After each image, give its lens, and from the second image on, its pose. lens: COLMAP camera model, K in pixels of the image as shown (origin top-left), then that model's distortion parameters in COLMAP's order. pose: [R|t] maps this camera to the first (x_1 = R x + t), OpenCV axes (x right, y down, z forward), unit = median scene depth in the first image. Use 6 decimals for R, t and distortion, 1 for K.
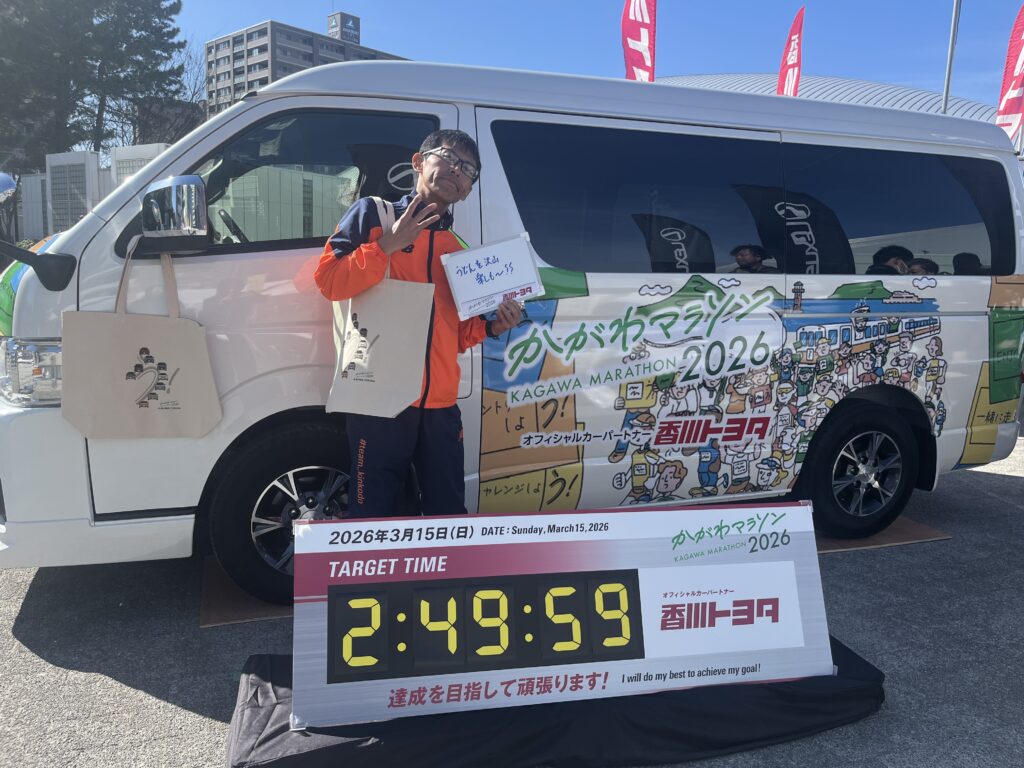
lens RADIAL K [[796.6, 0, 511.7], [0, 796.6, 382.2], [0, 0, 1]] dist [0.003423, 0.003033]
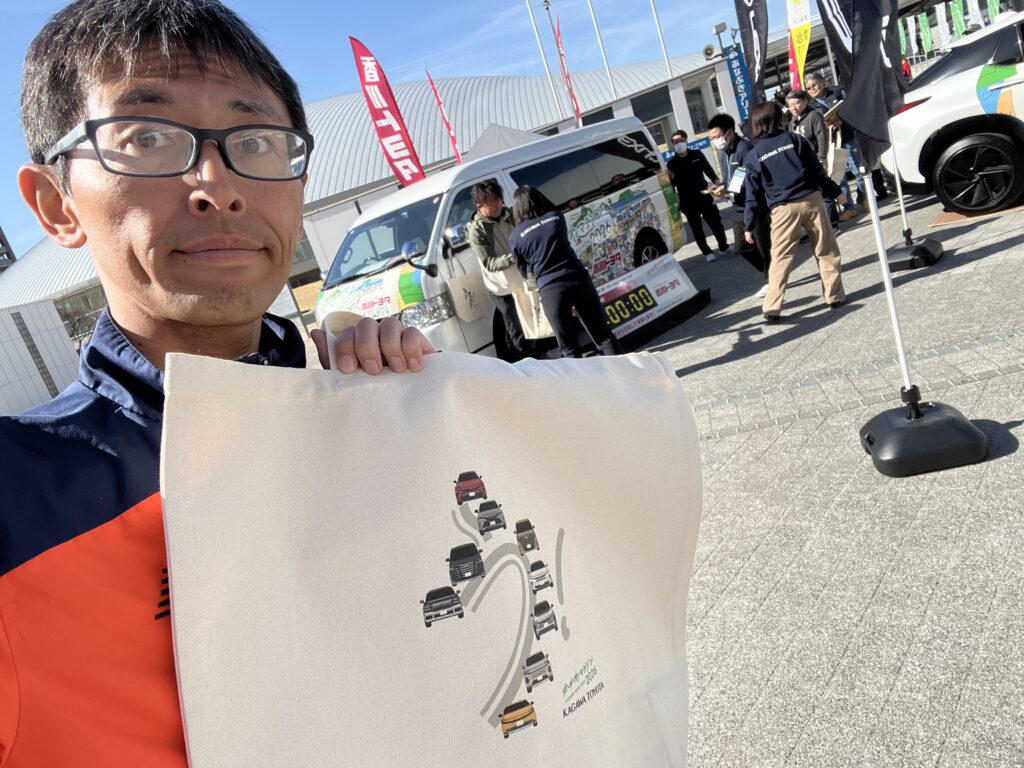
lens RADIAL K [[686.8, 0, 512.5], [0, 686.8, 385.3], [0, 0, 1]] dist [-0.002056, -0.000262]
pose [[0.825745, -0.422759, 0.373390, -1.261488], [0.417102, 0.903306, 0.100324, 0.087013], [-0.379698, 0.072900, 0.922234, -1.130460]]
